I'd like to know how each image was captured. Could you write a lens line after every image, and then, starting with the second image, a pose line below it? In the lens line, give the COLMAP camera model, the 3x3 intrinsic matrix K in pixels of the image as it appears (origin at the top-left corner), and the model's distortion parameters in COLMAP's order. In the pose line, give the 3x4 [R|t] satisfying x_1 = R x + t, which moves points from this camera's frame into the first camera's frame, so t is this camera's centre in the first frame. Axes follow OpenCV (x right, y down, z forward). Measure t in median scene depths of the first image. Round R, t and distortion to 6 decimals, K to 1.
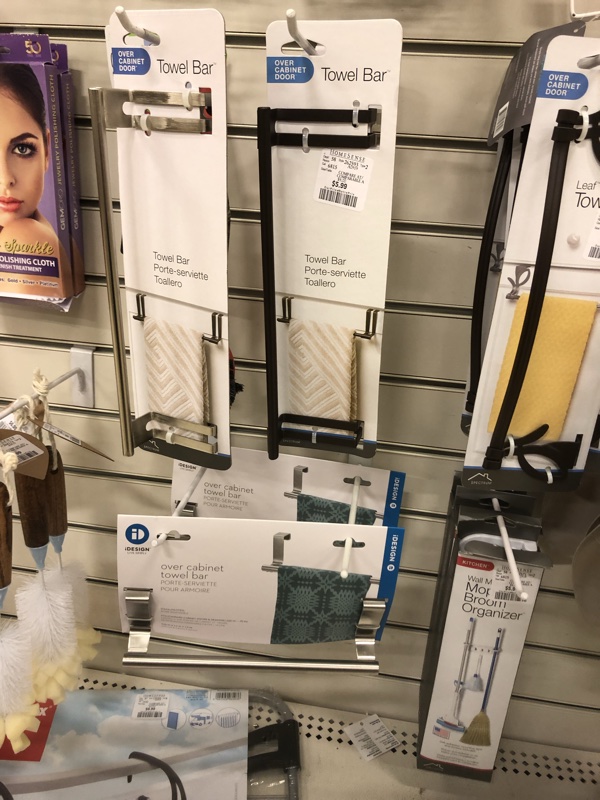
lens RADIAL K [[627.9, 0, 300.6], [0, 627.9, 395.9], [0, 0, 1]] dist [0.028446, -0.044657]
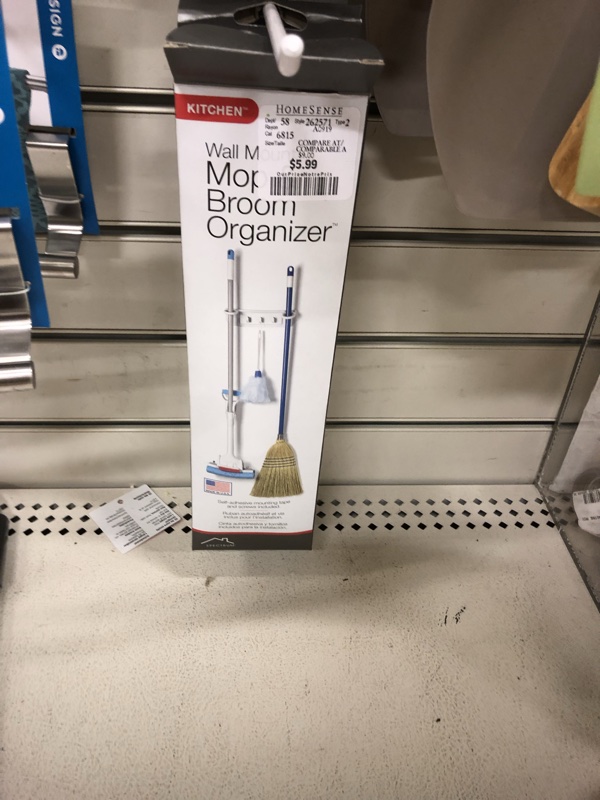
lens RADIAL K [[627.9, 0, 299.3], [0, 627.9, 402.8], [0, 0, 1]] dist [0.028446, -0.044657]
pose [[0.975919, -0.135368, 0.171050, 0.212700], [0.079413, 0.950822, 0.299385, 0.305096], [-0.203165, -0.278591, 0.938675, 0.486351]]
